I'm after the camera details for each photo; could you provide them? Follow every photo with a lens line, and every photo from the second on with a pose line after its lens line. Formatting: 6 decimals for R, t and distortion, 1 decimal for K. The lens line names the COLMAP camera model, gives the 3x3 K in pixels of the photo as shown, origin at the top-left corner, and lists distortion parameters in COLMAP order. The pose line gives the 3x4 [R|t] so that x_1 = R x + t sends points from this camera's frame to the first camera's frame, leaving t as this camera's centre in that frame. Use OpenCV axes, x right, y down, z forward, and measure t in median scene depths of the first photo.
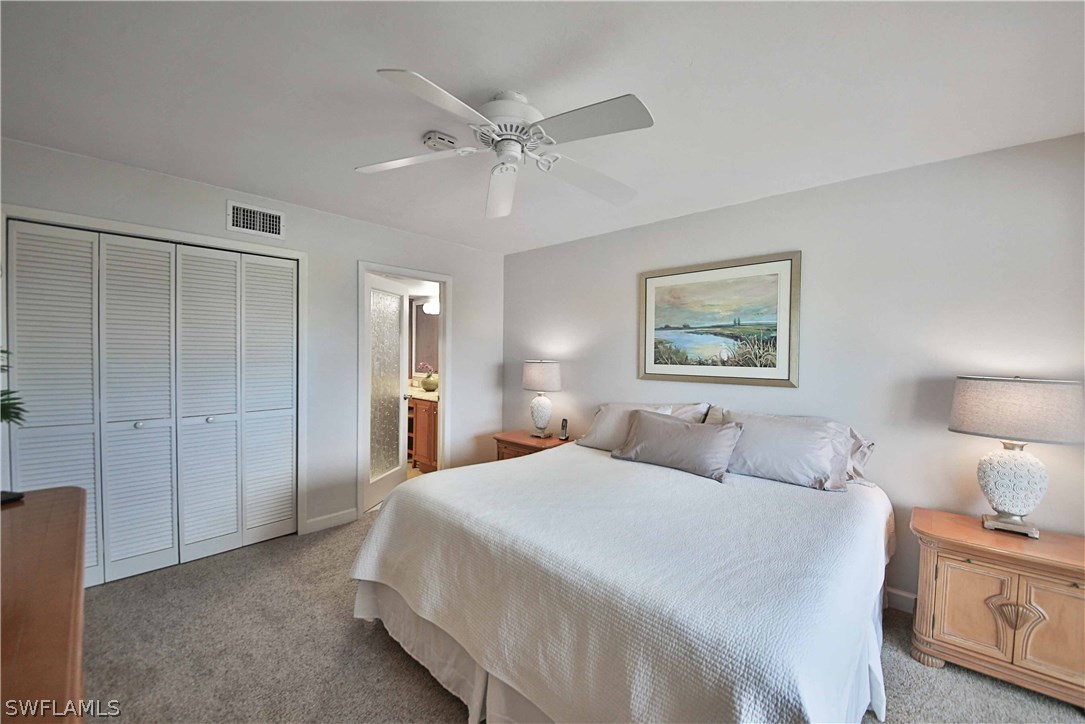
lens RADIAL K [[427.8, 0, 542.3], [0, 427.8, 363.4], [0, 0, 1]] dist [0.002894, -0.001072]
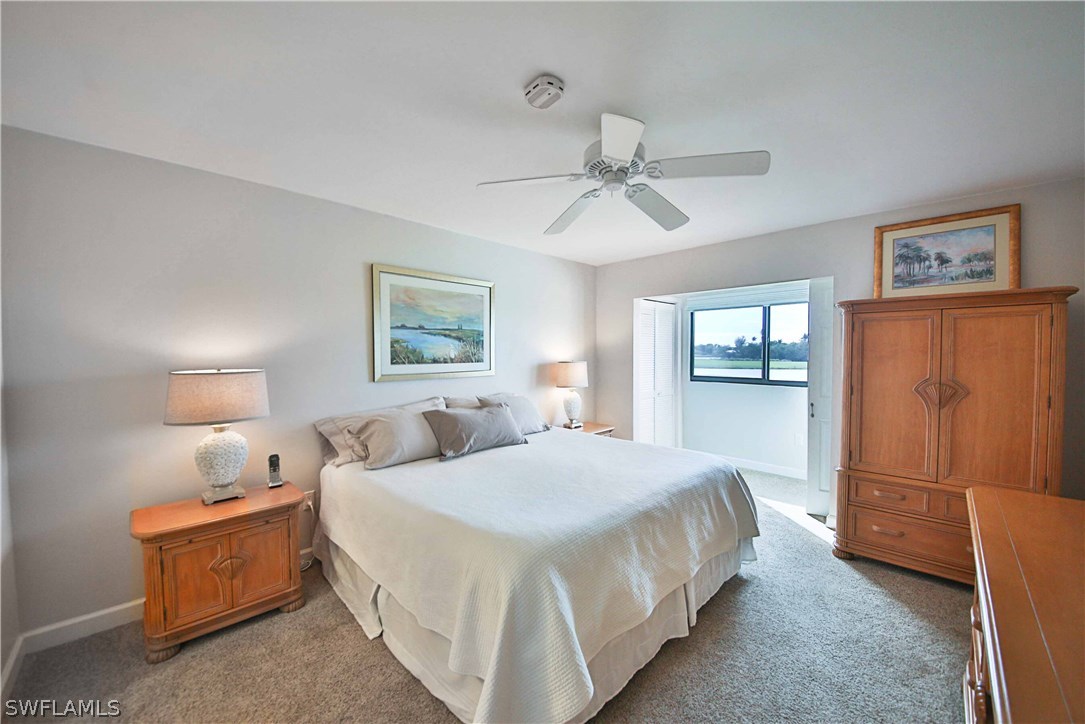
lens RADIAL K [[408.1, 0, 553.3], [0, 408.1, 343.6], [0, 0, 1]] dist [-0.002365, -0.002593]
pose [[-0.000287, 0.015377, 0.999882, -0.693983], [0.030778, 0.999408, -0.015361, -0.020422], [-0.999526, 0.030770, -0.000760, 0.685364]]
